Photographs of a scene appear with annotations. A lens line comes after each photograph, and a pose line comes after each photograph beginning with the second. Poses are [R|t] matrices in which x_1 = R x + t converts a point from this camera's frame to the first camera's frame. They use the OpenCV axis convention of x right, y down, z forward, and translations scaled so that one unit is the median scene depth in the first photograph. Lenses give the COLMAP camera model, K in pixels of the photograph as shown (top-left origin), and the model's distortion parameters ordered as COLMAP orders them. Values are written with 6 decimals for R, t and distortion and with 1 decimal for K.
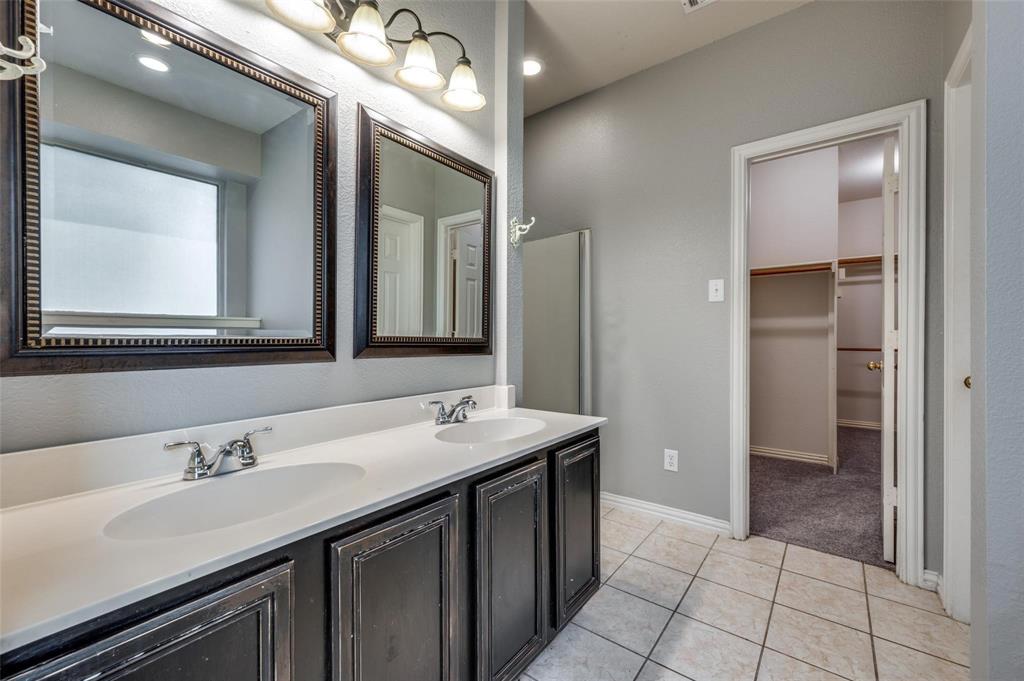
lens RADIAL K [[415.3, 0, 512.0], [0, 415.3, 340.5], [0, 0, 1]] dist [0.002845, 0.000152]
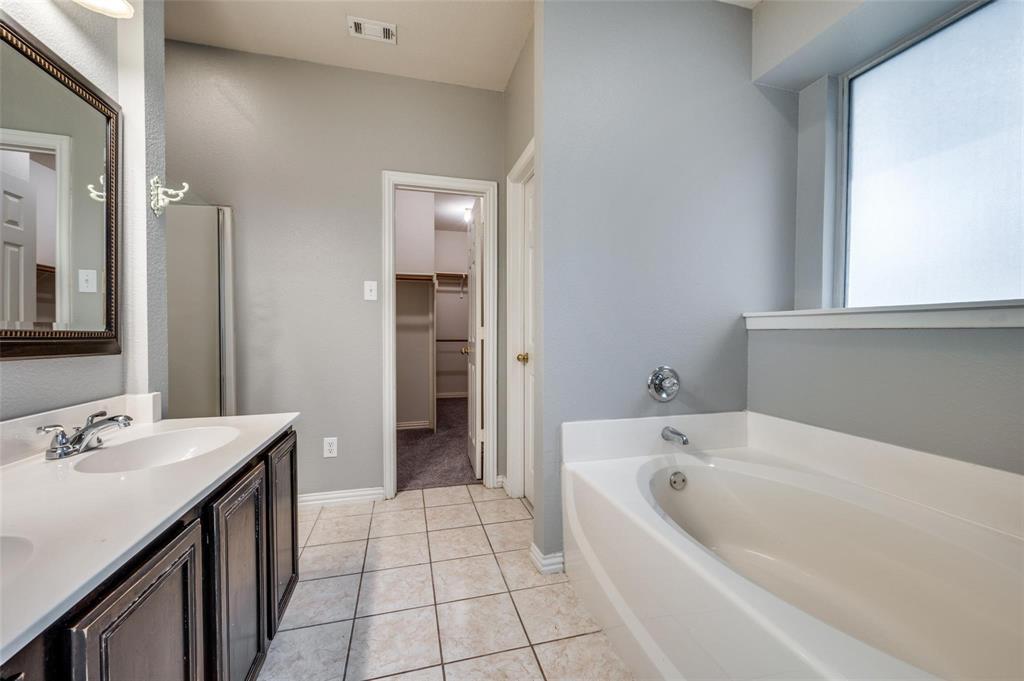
lens RADIAL K [[415.3, 0, 512.0], [0, 415.3, 340.5], [0, 0, 1]] dist [0.002845, 0.000152]
pose [[0.597872, -0.014513, 0.801460, -0.223619], [0.001945, 0.999859, 0.016654, -0.000712], [-0.801590, -0.008398, 0.597816, -0.001402]]
